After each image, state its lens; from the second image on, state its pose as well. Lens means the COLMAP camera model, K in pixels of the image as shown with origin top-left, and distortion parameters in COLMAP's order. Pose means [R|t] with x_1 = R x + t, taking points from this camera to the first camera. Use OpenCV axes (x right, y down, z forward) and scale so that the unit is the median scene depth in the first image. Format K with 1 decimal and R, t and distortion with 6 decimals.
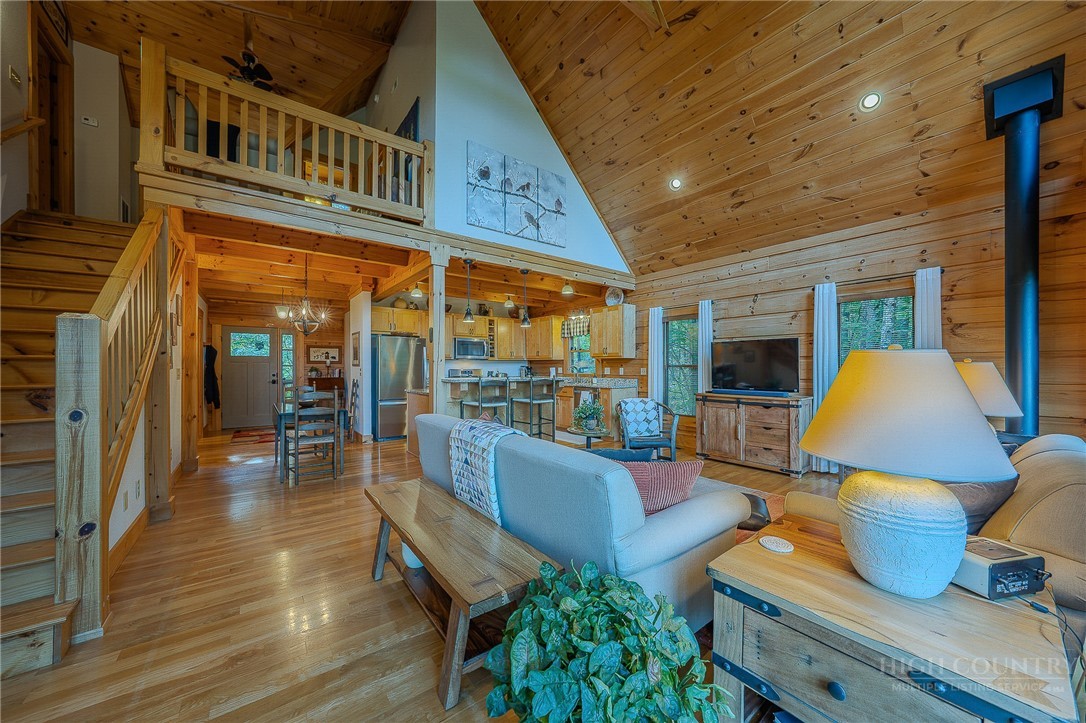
lens RADIAL K [[381.4, 0, 548.4], [0, 381.4, 361.5], [0, 0, 1]] dist [-0.026358, 0.005179]
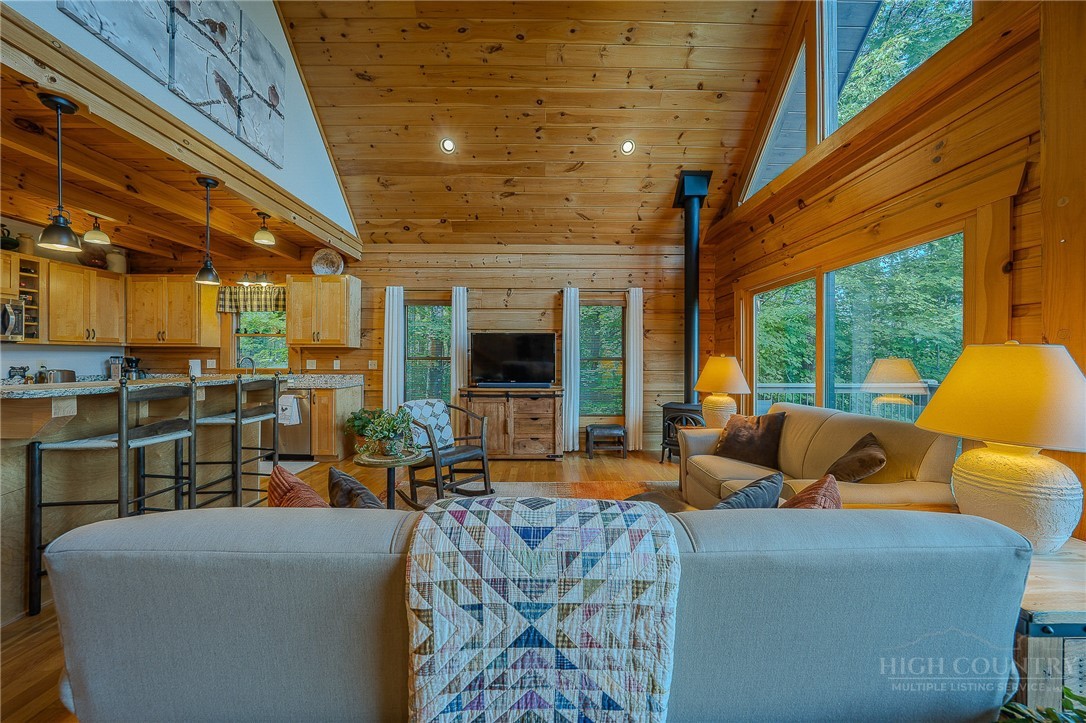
lens RADIAL K [[371.7, 0, 550.0], [0, 371.7, 356.7], [0, 0, 1]] dist [-0.031238, 0.006529]
pose [[0.602457, 0.008908, 0.798101, -0.171914], [-0.014237, 0.999899, -0.000413, 0.005063], [-0.798024, -0.011114, 0.602523, 0.291436]]
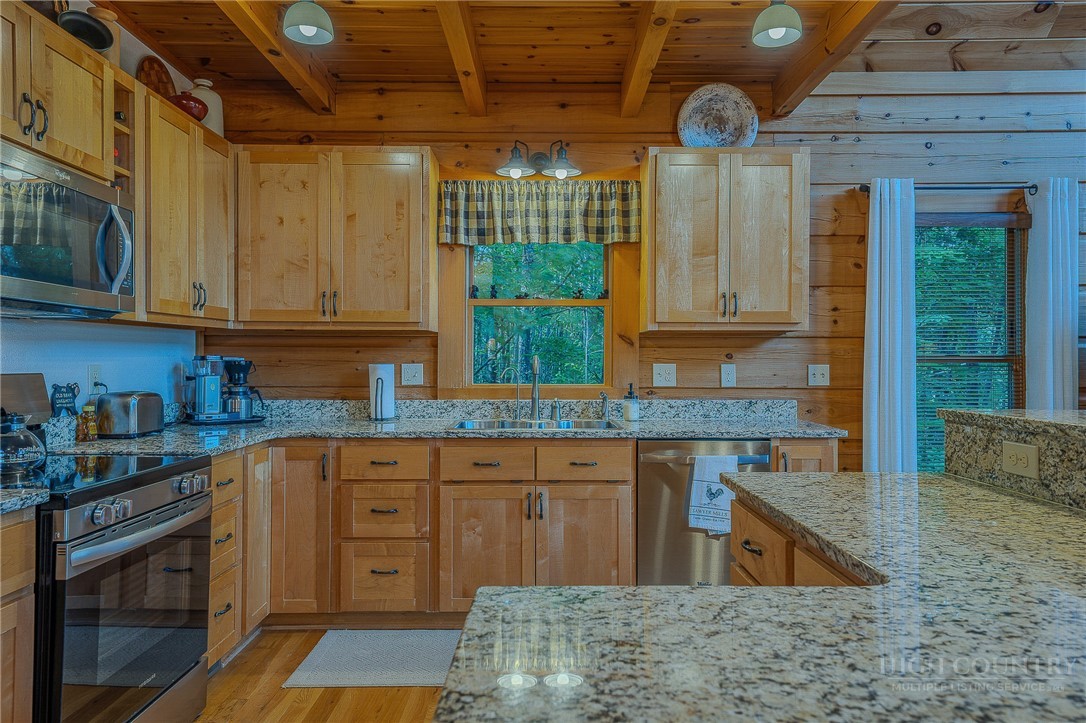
lens RADIAL K [[715.0, 0, 539.5], [0, 715.0, 355.8], [0, 0, 1]] dist [0.033615, -0.000143]
pose [[0.613481, 0.008724, 0.789662, -0.451138], [-0.011269, 0.999934, -0.002292, 0.016756], [-0.789629, -0.007493, 0.613538, 0.987680]]
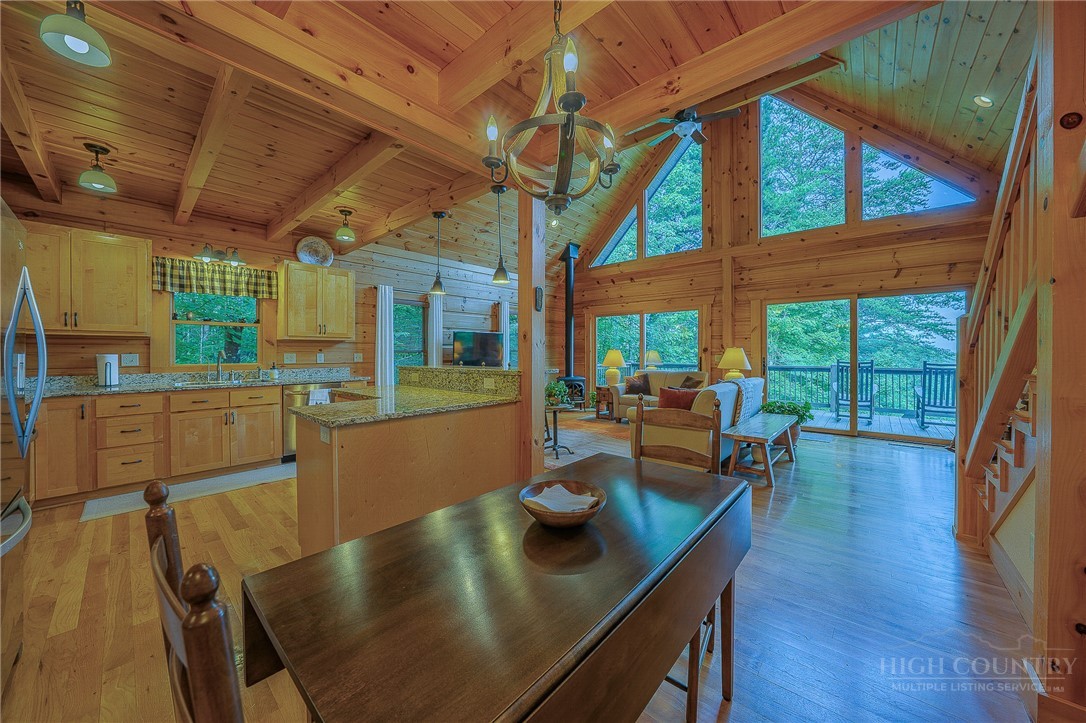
lens RADIAL K [[385.6, 0, 550.0], [0, 385.6, 356.0], [0, 0, 1]] dist [-0.026874, 0.004965]
pose [[-0.195197, -0.008002, 0.980731, -0.783285], [-0.009560, 0.999935, 0.006256, 0.016121], [-0.980718, -0.008154, -0.195261, 0.915161]]
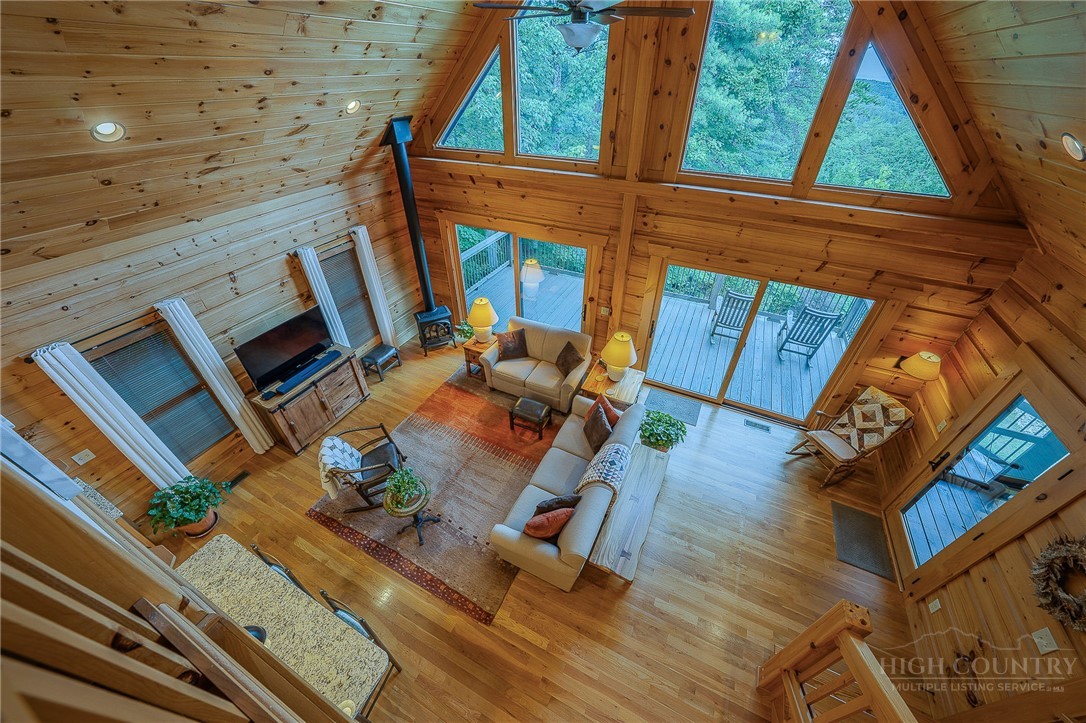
lens RADIAL K [[381.4, 0, 548.4], [0, 381.4, 361.5], [0, 0, 1]] dist [-0.026358, 0.005179]
pose [[-0.445462, -0.552244, 0.704691, -0.409528], [-0.021762, 0.793547, 0.608120, -0.502180], [-0.895036, 0.255559, -0.365513, 0.689796]]
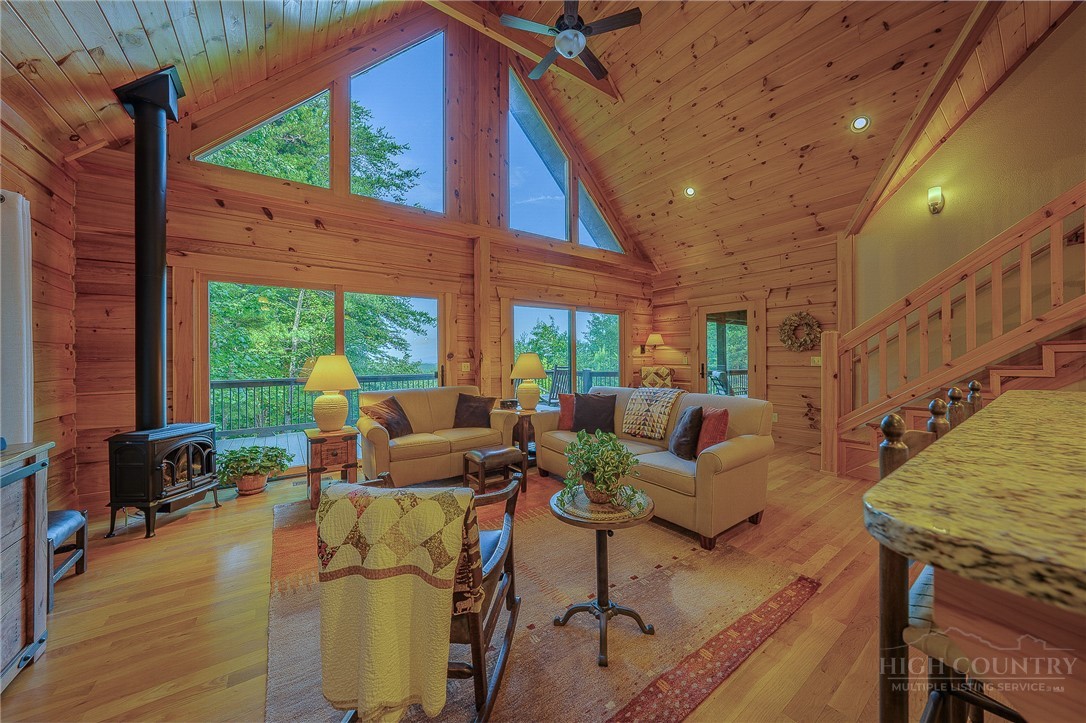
lens RADIAL K [[371.7, 0, 550.0], [0, 371.7, 356.7], [0, 0, 1]] dist [-0.031238, 0.006529]
pose [[-0.999224, 0.008537, 0.038443, 0.097993], [0.008173, 0.999920, -0.009606, 0.012202], [-0.038522, -0.009285, -0.999215, 1.044796]]
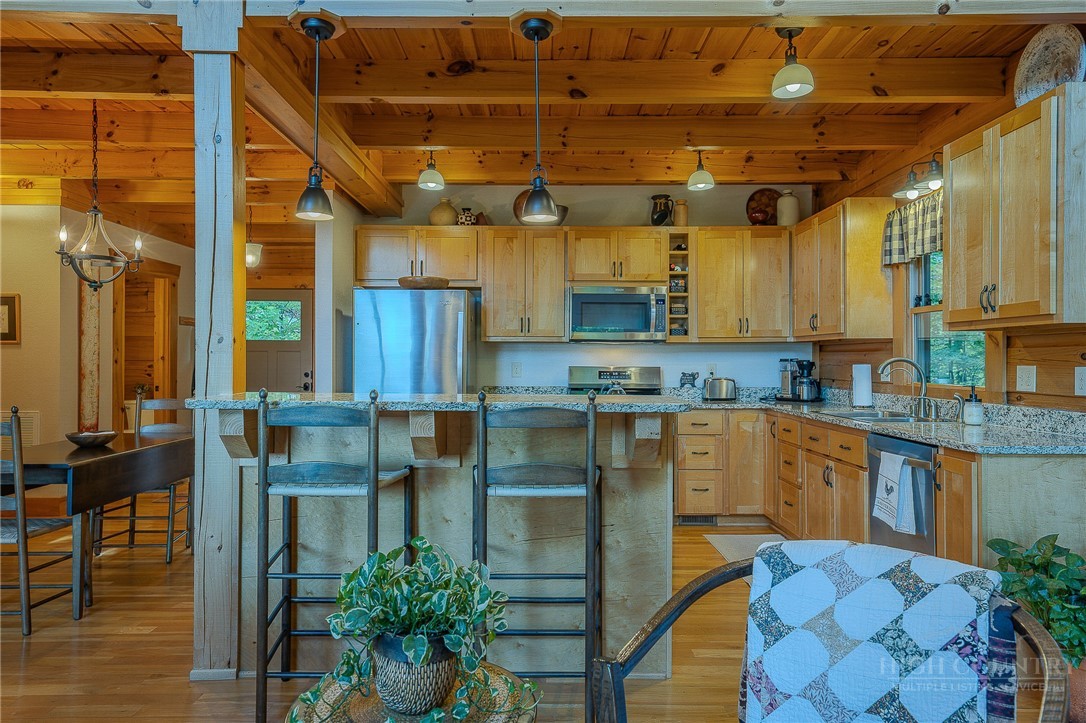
lens RADIAL K [[715.0, 0, 539.5], [0, 715.0, 355.8], [0, 0, 1]] dist [0.033615, -0.000143]
pose [[0.787066, -0.001405, -0.616867, 0.264368], [0.005021, 0.999979, 0.004130, 0.008042], [0.616848, -0.006348, 0.787057, 0.555783]]
